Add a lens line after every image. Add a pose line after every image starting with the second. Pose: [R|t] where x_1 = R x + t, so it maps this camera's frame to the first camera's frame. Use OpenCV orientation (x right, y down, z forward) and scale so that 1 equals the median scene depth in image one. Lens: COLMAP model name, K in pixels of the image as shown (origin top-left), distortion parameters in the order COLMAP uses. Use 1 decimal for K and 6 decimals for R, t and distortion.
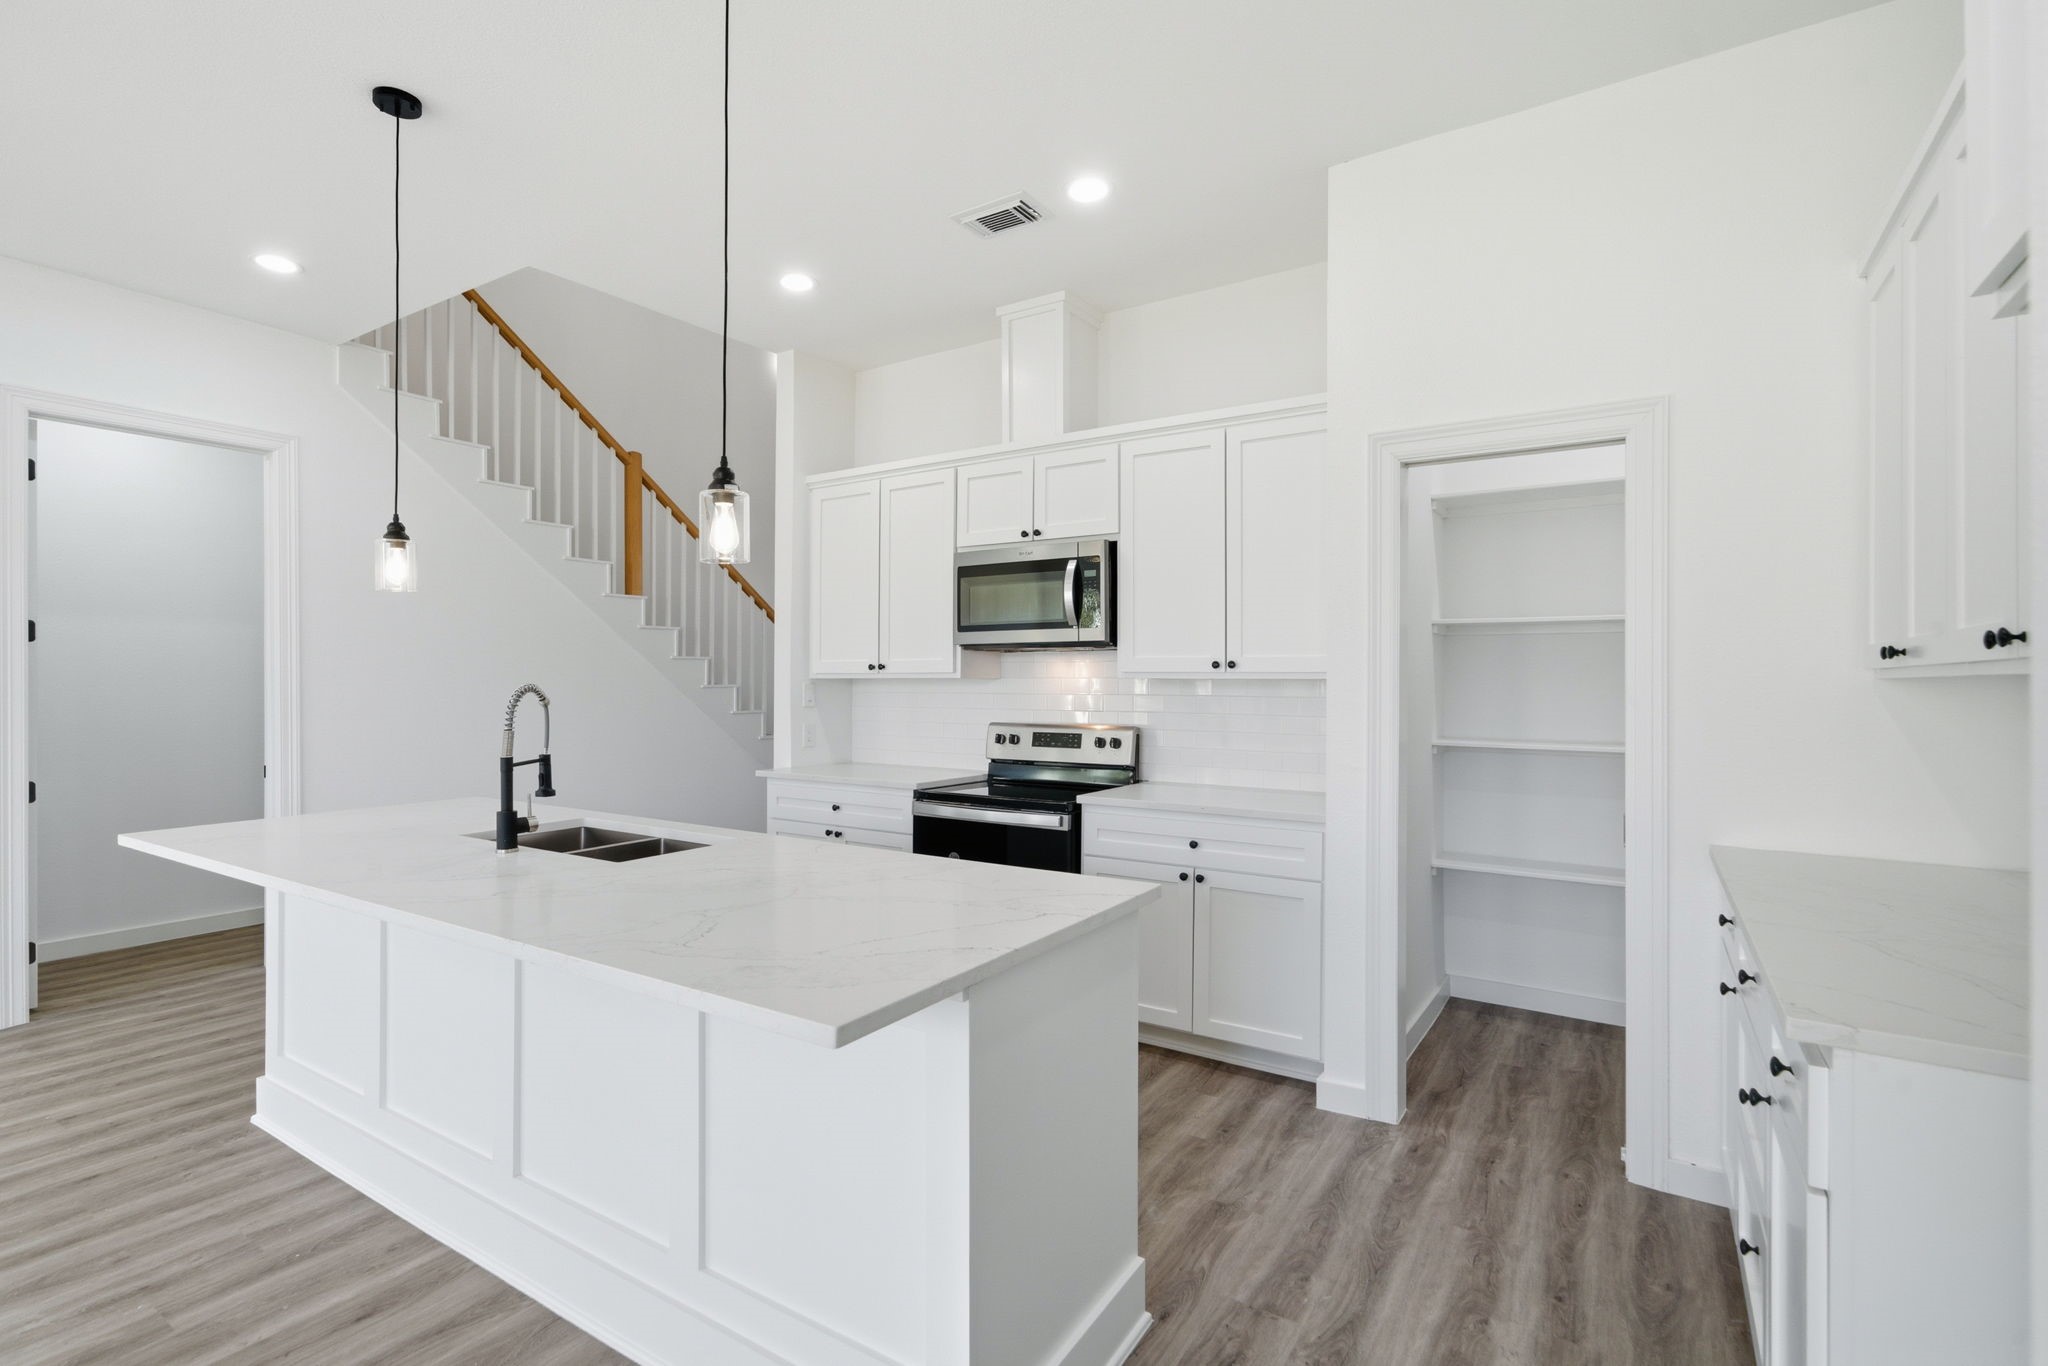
lens RADIAL K [[938.8, 0, 1046.5], [0, 938.8, 682.7], [0, 0, 1]] dist [-0.033400, 0.000217]
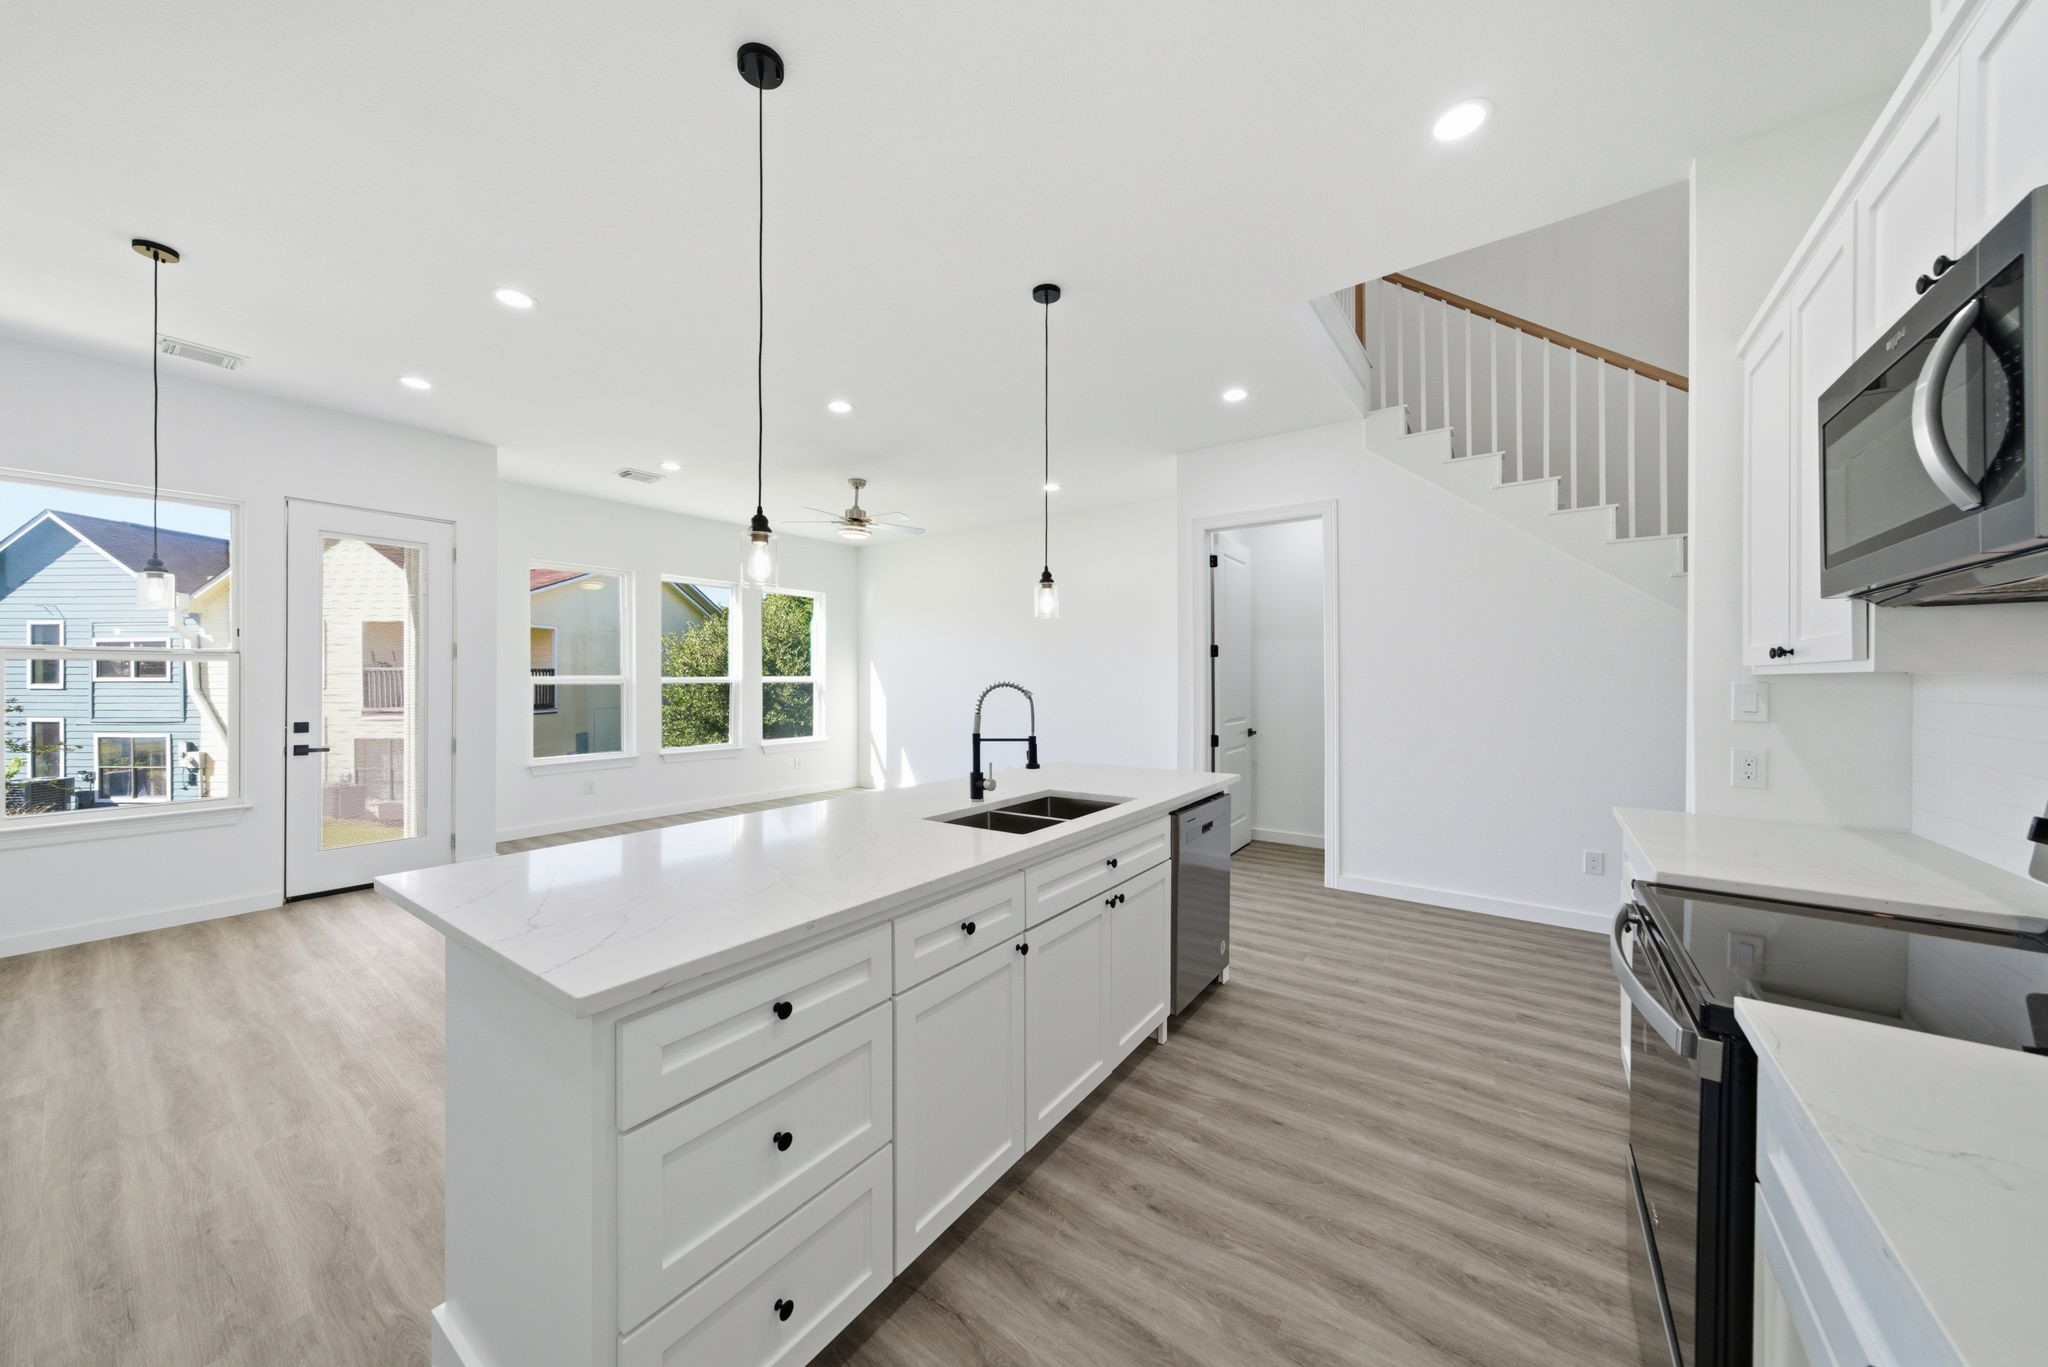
lens RADIAL K [[716.1, 0, 1024.0], [0, 716.1, 683.5], [0, 0, 1]] dist [-0.001582, -0.000055]
pose [[-0.073416, 0.008049, -0.997269, 0.294663], [0.002528, 0.999966, 0.007884, -0.001285], [0.997298, -0.001942, -0.073434, 0.683172]]
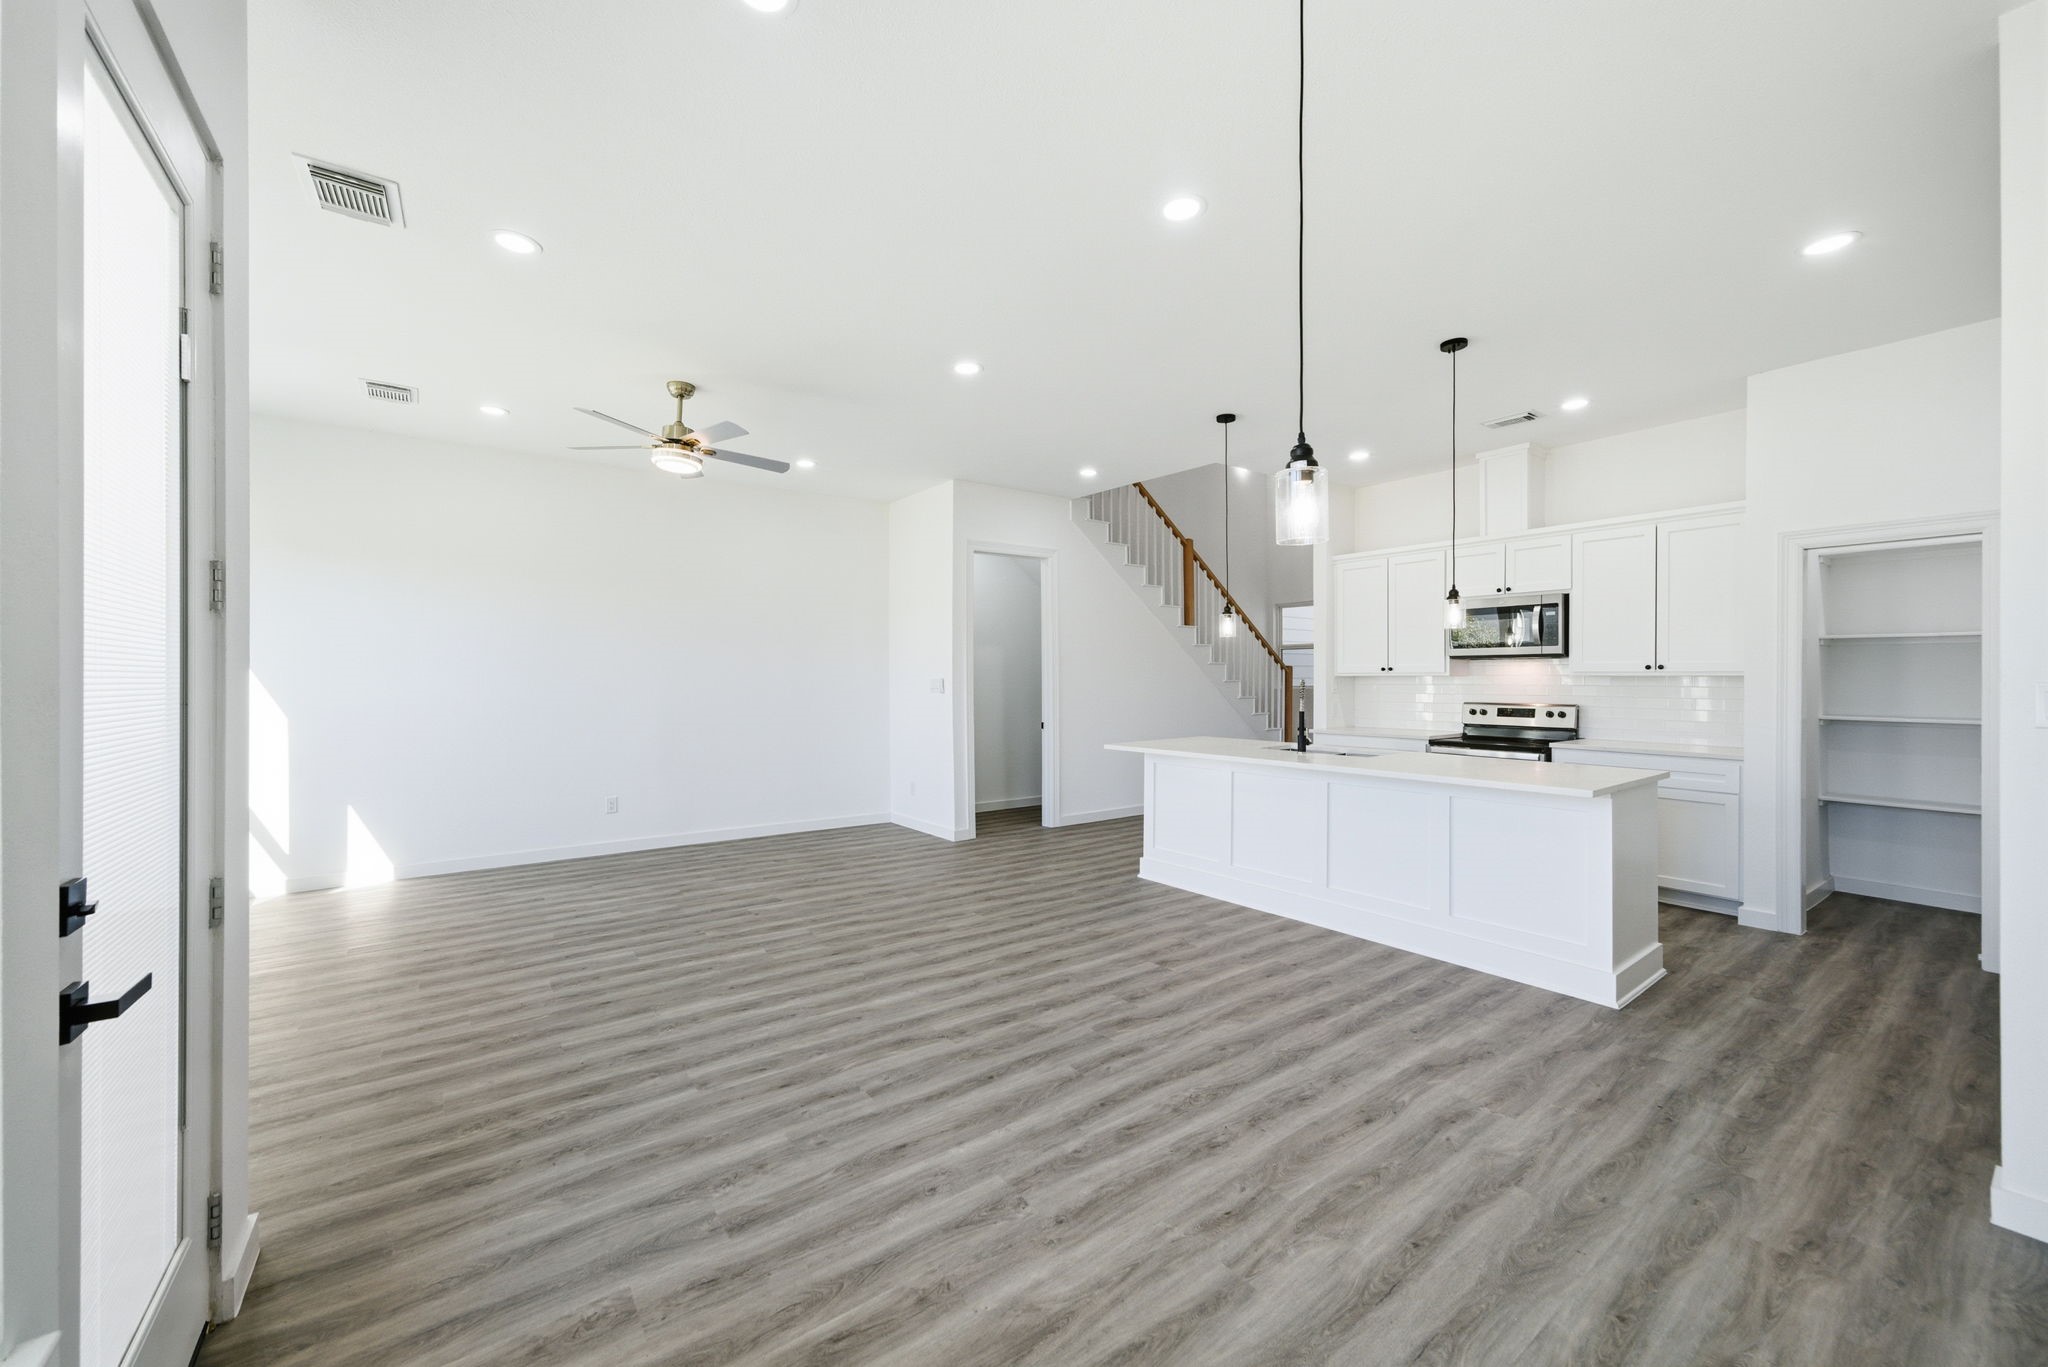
lens RADIAL K [[769.9, 0, 1024.0], [0, 769.9, 683.5], [0, 0, 1]] dist [0.000154, 0.000265]
pose [[0.931395, 0.004815, -0.363979, -0.315530], [-0.000453, 0.999927, 0.012070, -0.006770], [0.364010, -0.011077, 0.931329, -0.604287]]
